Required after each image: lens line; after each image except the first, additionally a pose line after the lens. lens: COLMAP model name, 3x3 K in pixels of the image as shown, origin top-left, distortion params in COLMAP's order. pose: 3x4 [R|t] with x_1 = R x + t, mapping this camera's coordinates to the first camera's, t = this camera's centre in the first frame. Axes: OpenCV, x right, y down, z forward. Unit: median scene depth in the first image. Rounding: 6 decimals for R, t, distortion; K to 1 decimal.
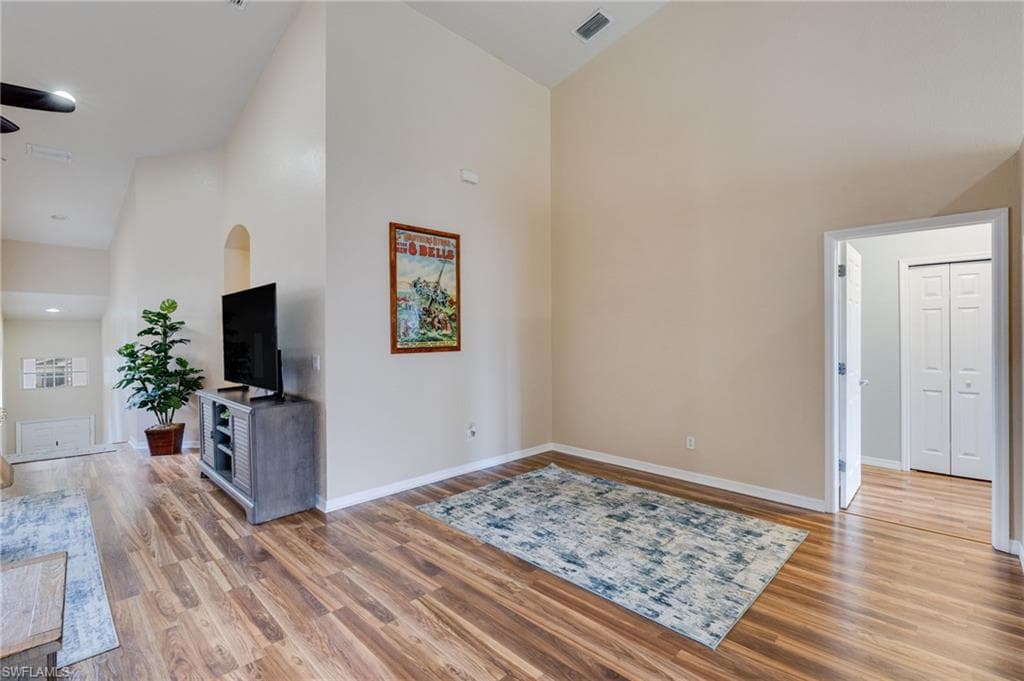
lens RADIAL K [[469.7, 0, 519.4], [0, 469.7, 331.9], [0, 0, 1]] dist [-0.001392, 0.000770]
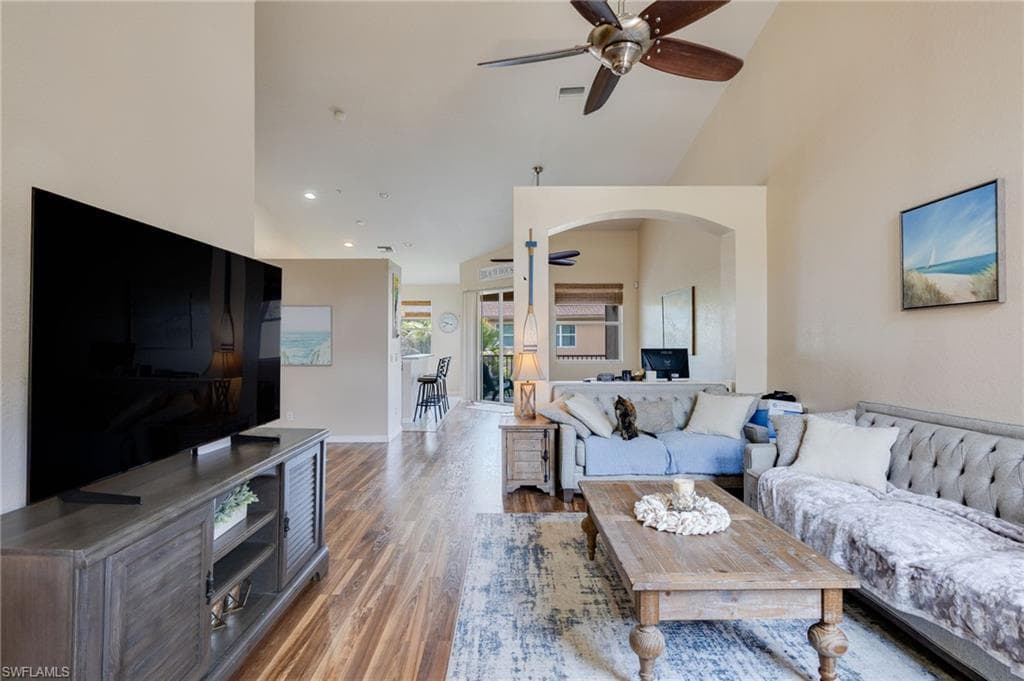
lens RADIAL K [[492.2, 0, 510.7], [0, 492.2, 341.3], [0, 0, 1]] dist [-0.003495, 0.000718]
pose [[-0.711040, 0.003956, 0.703141, -1.312789], [-0.006572, 0.999903, -0.012272, 0.016290], [-0.703121, -0.013347, -0.710945, 1.301966]]
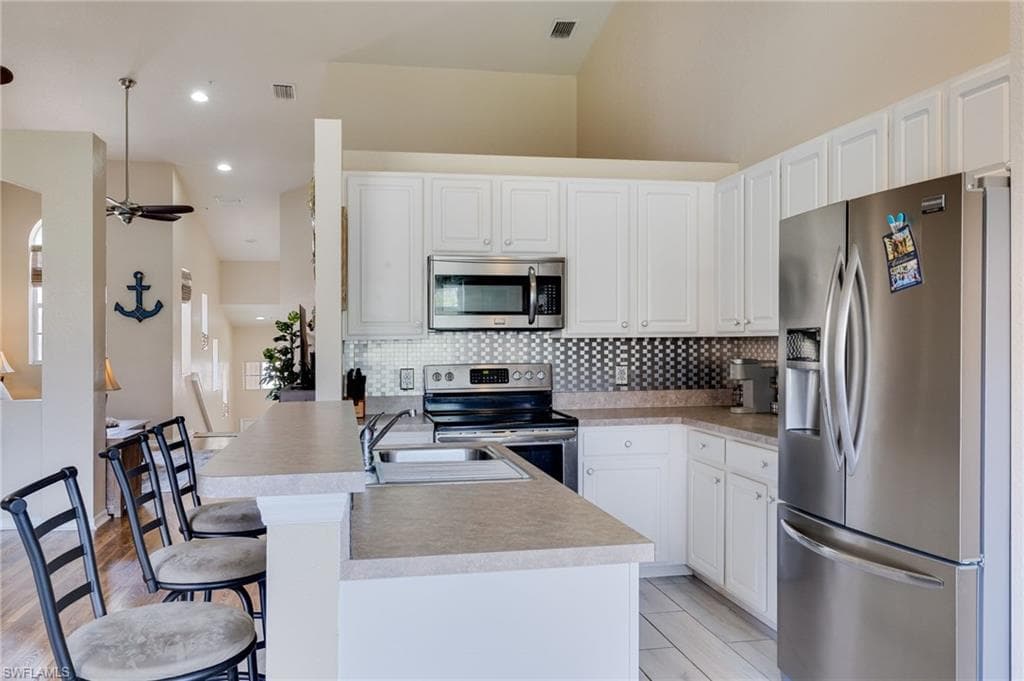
lens RADIAL K [[824.2, 0, 511.9], [0, 824.2, 338.4], [0, 0, 1]] dist [0.003301, 0.000866]
pose [[0.833326, -0.005572, -0.552753, 1.547364], [0.012205, 0.999891, 0.008320, -0.018924], [0.552647, -0.013679, 0.833303, -0.786208]]
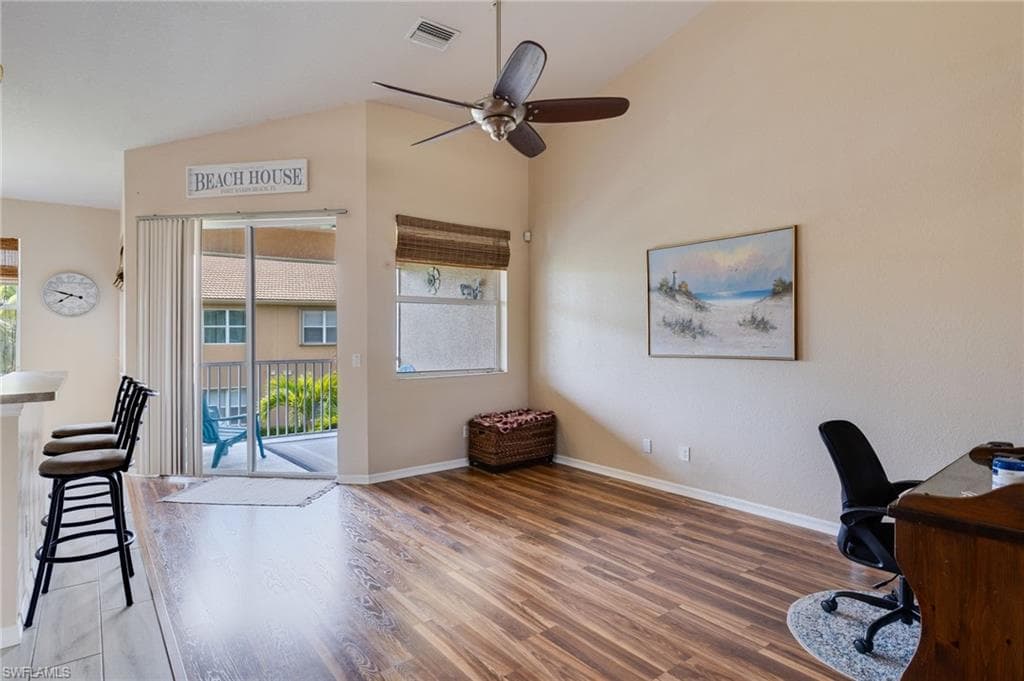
lens RADIAL K [[544.8, 0, 512.3], [0, 544.8, 335.1], [0, 0, 1]] dist [-0.002546, -0.001100]
pose [[-0.992188, 0.007373, 0.124536, 0.012271], [0.005706, 0.999889, -0.013736, 0.003892], [-0.124623, -0.012919, -0.992120, 0.562842]]
